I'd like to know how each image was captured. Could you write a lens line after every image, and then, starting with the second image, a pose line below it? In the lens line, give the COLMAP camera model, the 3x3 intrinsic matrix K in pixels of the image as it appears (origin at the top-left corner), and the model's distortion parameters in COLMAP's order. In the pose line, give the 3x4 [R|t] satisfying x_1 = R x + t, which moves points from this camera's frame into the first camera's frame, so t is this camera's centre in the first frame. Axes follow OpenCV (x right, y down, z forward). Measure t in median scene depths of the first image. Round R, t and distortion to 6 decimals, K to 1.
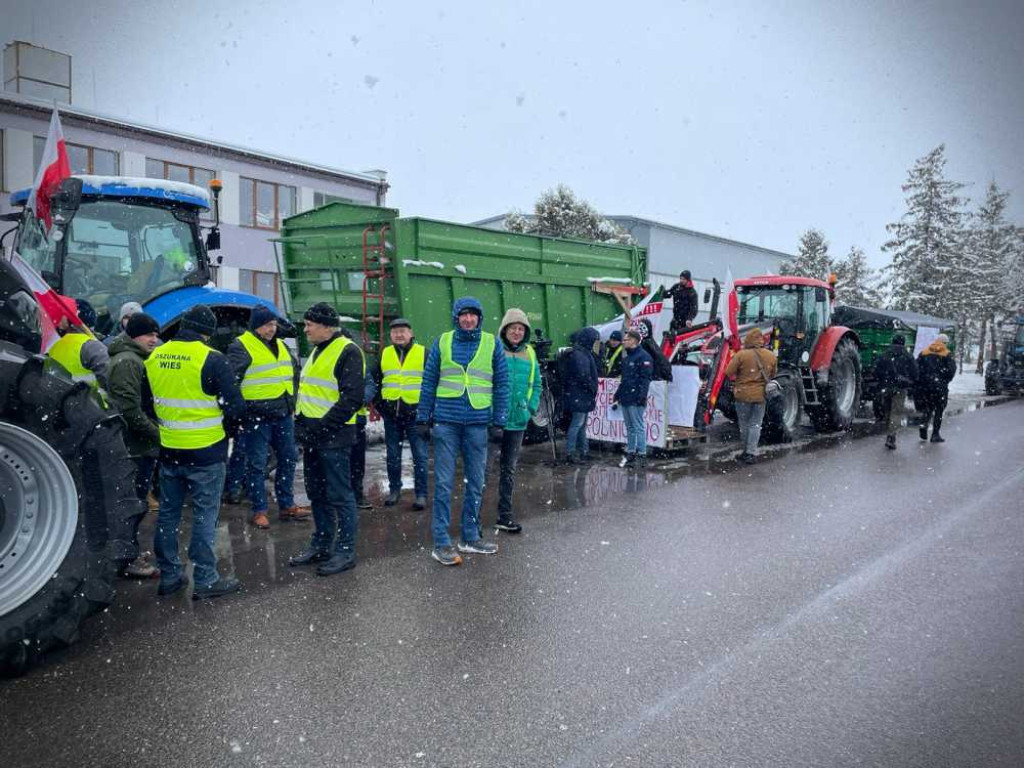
lens RADIAL K [[755.2, 0, 512.0], [0, 755.2, 384.0], [0, 0, 1]] dist [0.073404, -0.096963]
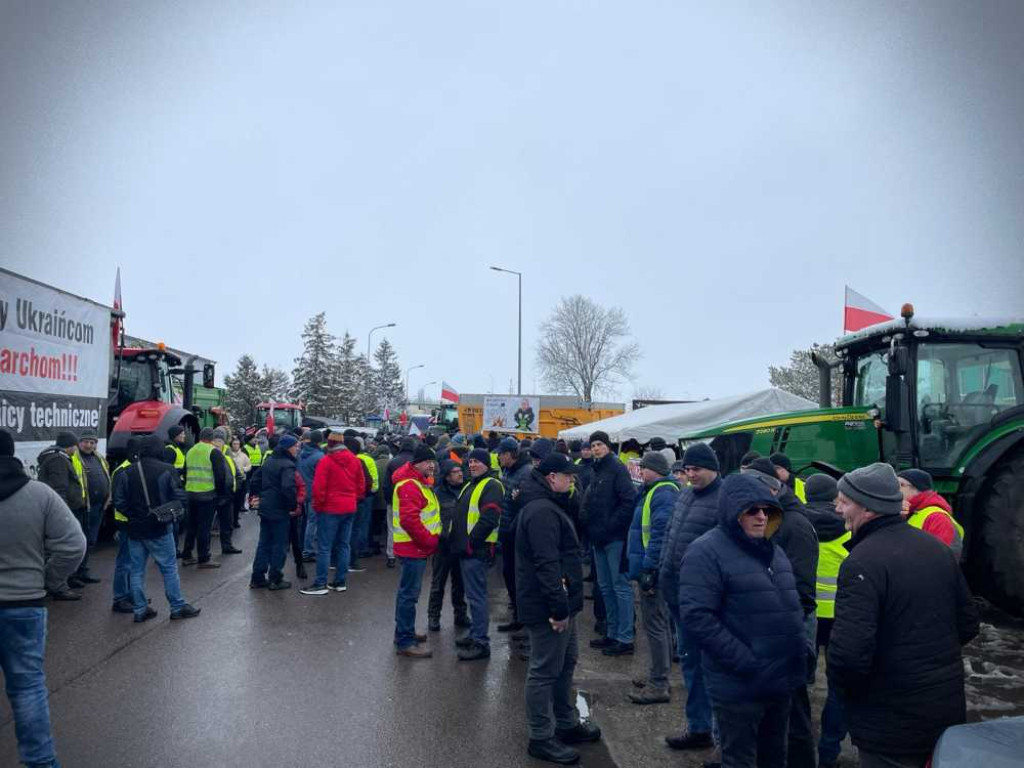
lens RADIAL K [[755.2, 0, 512.0], [0, 755.2, 384.0], [0, 0, 1]] dist [0.073404, -0.096963]
pose [[0.695600, 0.038722, 0.717385, -0.338532], [0.037141, 0.995273, -0.089735, 0.007527], [-0.717469, 0.089064, 0.690873, -0.431199]]
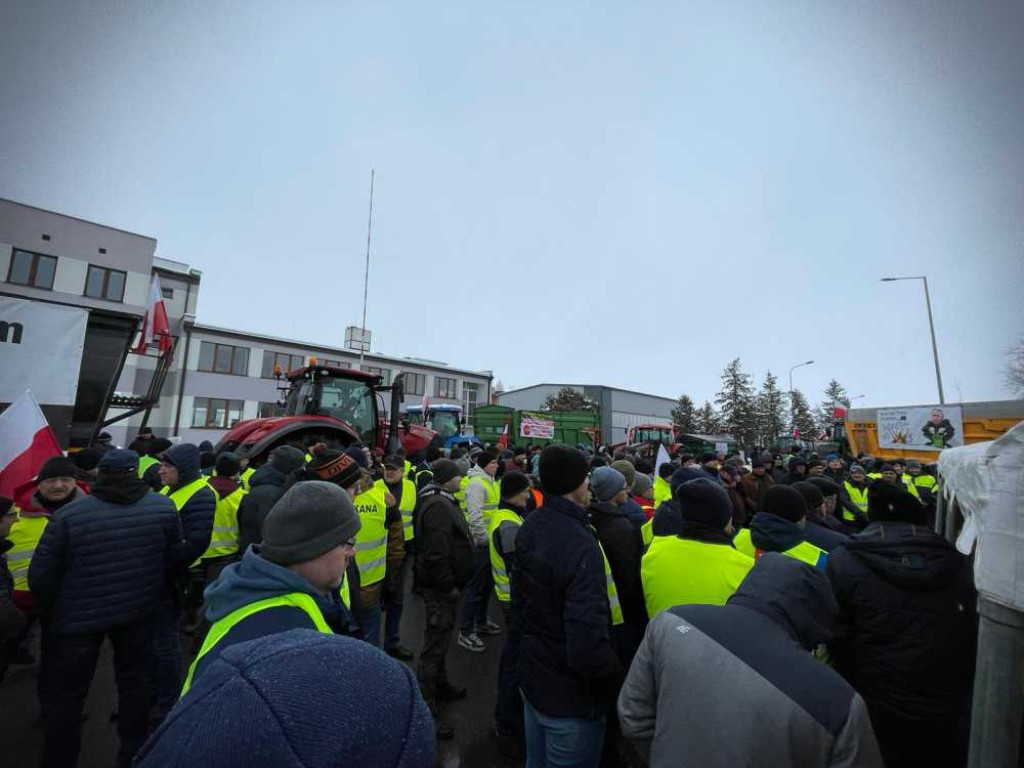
lens RADIAL K [[404.8, 0, 512.0], [0, 404.8, 384.0], [0, 0, 1]] dist [-0.014263, 0.000300]
pose [[0.996832, -0.007415, -0.079188, -0.008821], [-0.008160, 0.980855, -0.194567, -0.001543], [0.079115, 0.194597, 0.977687, -0.199027]]
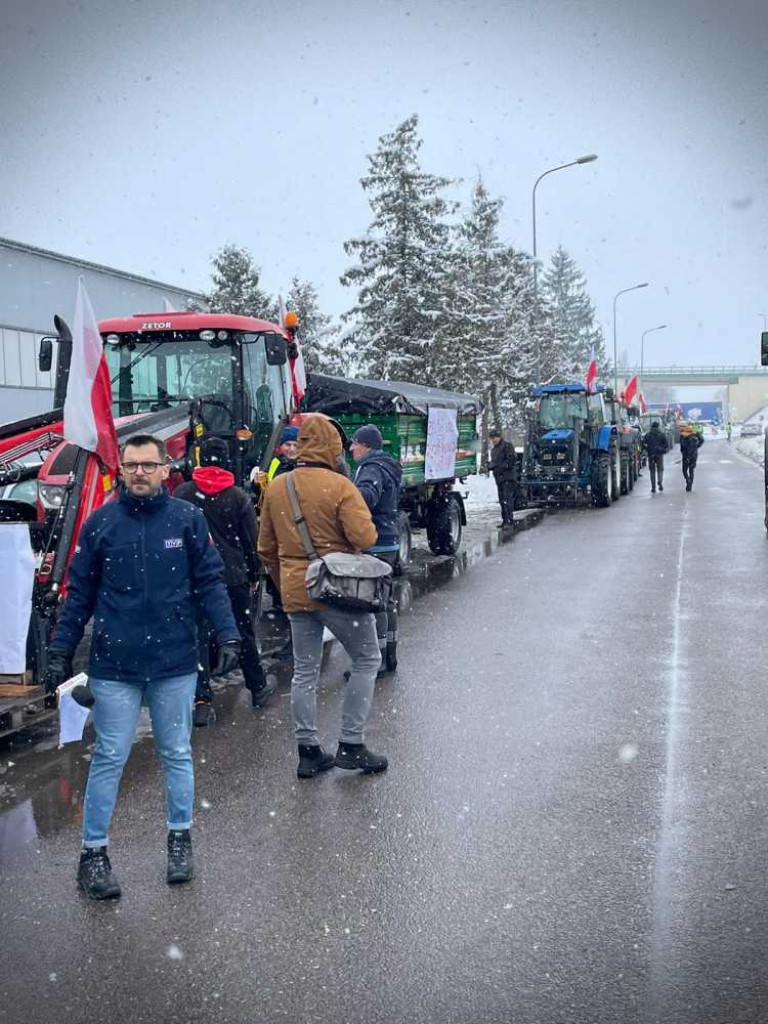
lens RADIAL K [[1224.4, 0, 399.5], [0, 1224.4, 510.1], [0, 0, 1]] dist [0.130840, -0.035469]
pose [[0.873635, -0.076146, 0.480586, 0.038690], [0.075690, 0.996923, 0.020363, -0.011012], [-0.480658, 0.018586, 0.876711, 0.121631]]
